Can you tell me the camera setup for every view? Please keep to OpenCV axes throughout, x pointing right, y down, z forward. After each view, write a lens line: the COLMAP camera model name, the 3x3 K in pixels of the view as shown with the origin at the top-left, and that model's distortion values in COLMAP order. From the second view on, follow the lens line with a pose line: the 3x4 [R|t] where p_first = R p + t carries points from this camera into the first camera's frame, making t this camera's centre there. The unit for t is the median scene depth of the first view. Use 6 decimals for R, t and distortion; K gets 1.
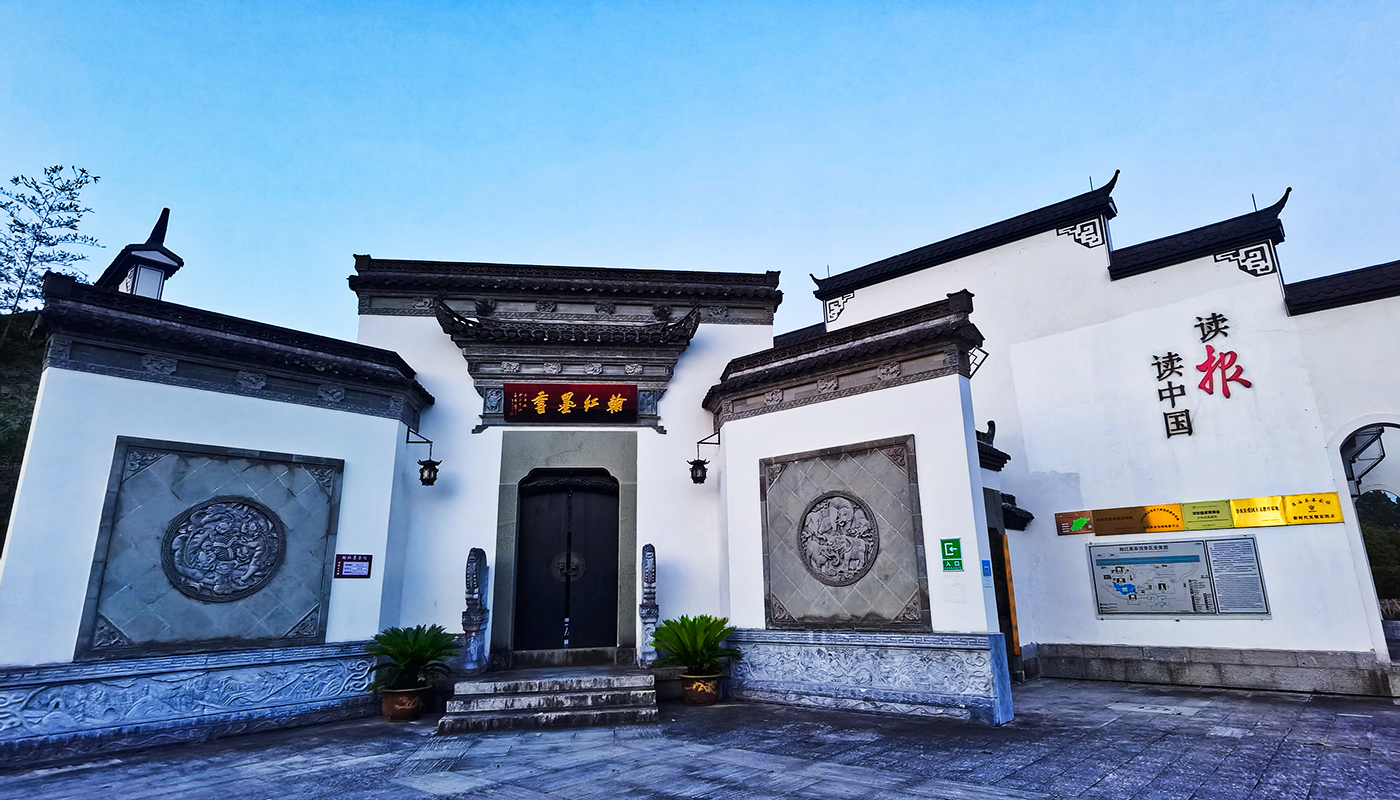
lens RADIAL K [[740.9, 0, 701.1], [0, 740.9, 371.3], [0, 0, 1]] dist [0.001725, 0.000035]
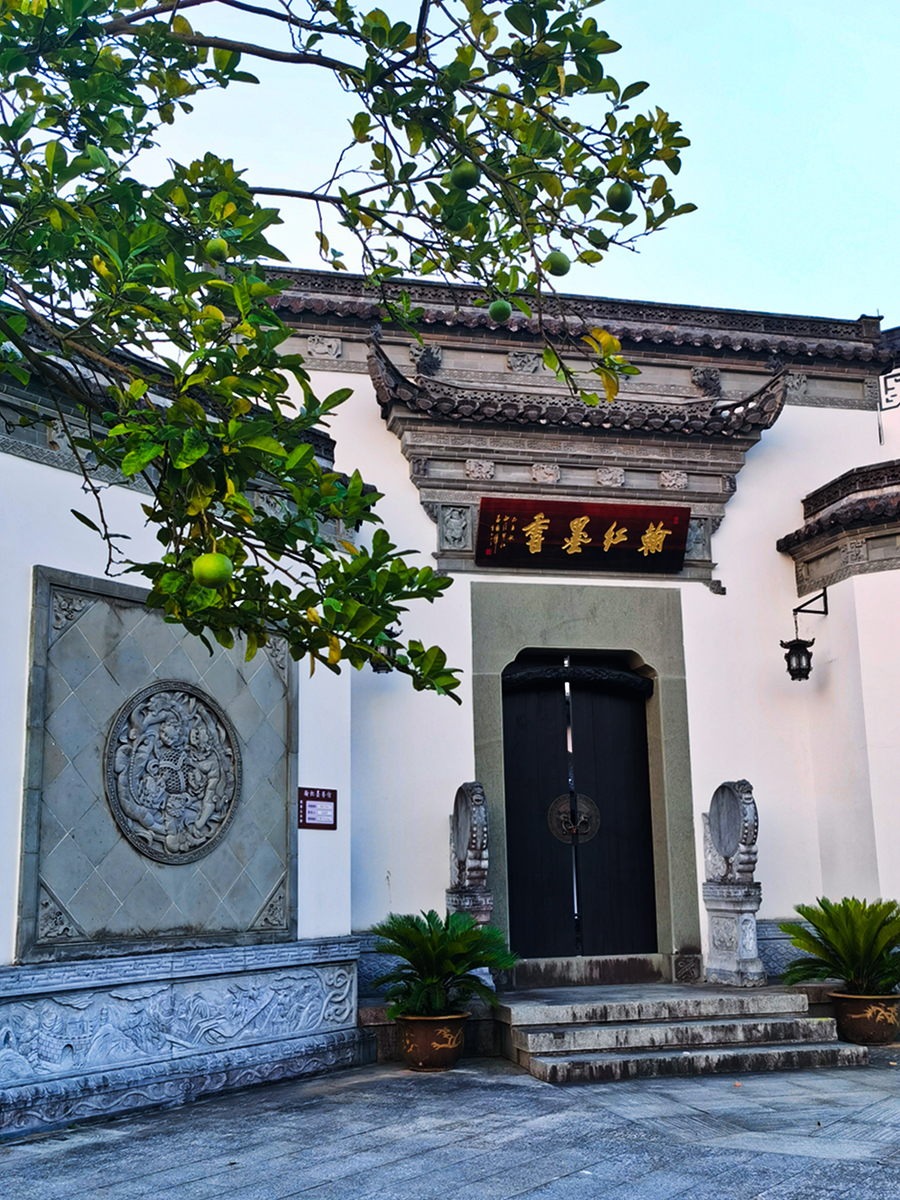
lens RADIAL K [[1356.1, 0, 450.0], [0, 1356.1, 600.0], [0, 0, 1]] dist [0.059620, 0.031466]
pose [[0.993147, 0.023315, 0.114522, -0.492769], [-0.031878, 0.996784, 0.073519, 0.023048], [-0.112440, -0.076666, 0.990697, -0.034386]]
